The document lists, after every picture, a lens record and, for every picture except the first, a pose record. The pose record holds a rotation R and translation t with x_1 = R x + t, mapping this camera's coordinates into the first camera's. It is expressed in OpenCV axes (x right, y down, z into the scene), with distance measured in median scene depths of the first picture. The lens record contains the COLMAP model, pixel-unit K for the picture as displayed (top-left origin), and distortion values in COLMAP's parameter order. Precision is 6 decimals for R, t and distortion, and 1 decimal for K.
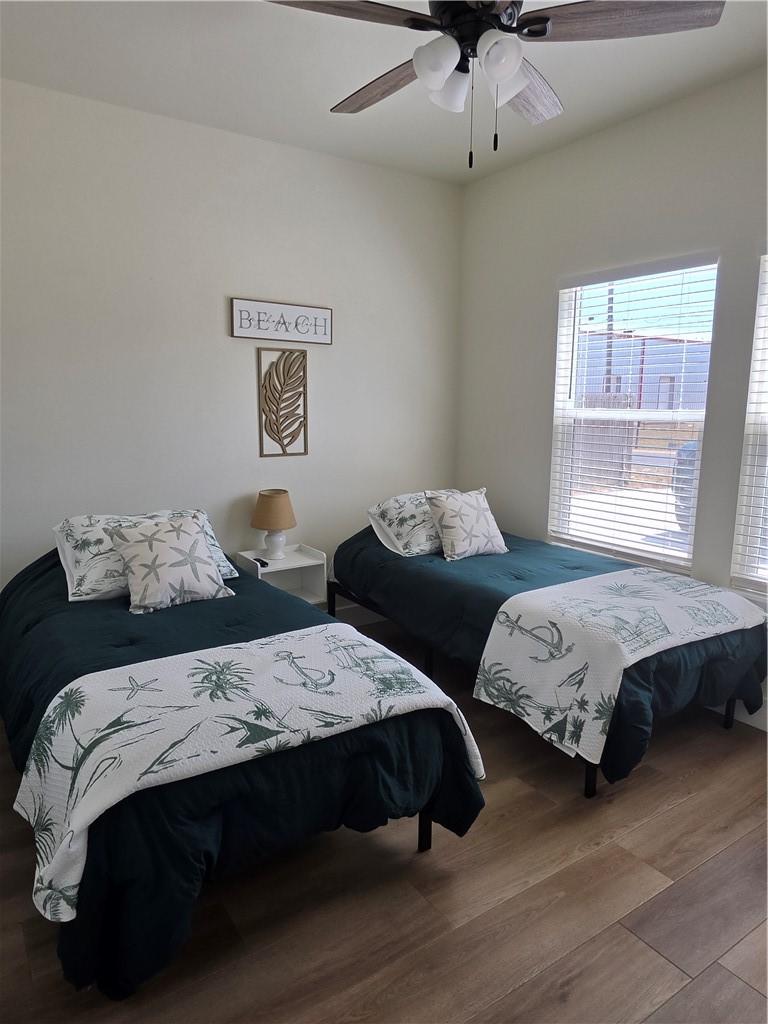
lens RADIAL K [[656.2, 0, 379.8], [0, 656.2, 515.1], [0, 0, 1]] dist [0.002483, -0.005328]
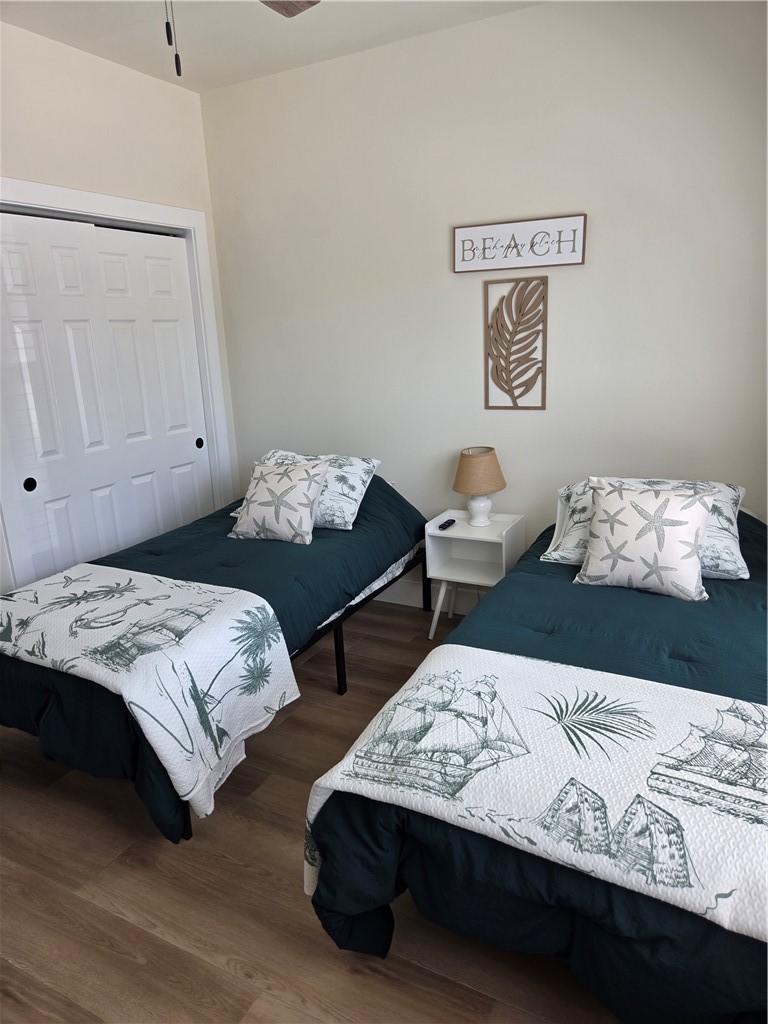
lens RADIAL K [[687.8, 0, 387.3], [0, 687.8, 507.5], [0, 0, 1]] dist [0.065241, -0.050162]
pose [[0.467347, 0.200739, -0.860983, 0.597737], [-0.105588, 0.979583, 0.171077, -0.106113], [0.877746, 0.010957, 0.479001, 0.454182]]
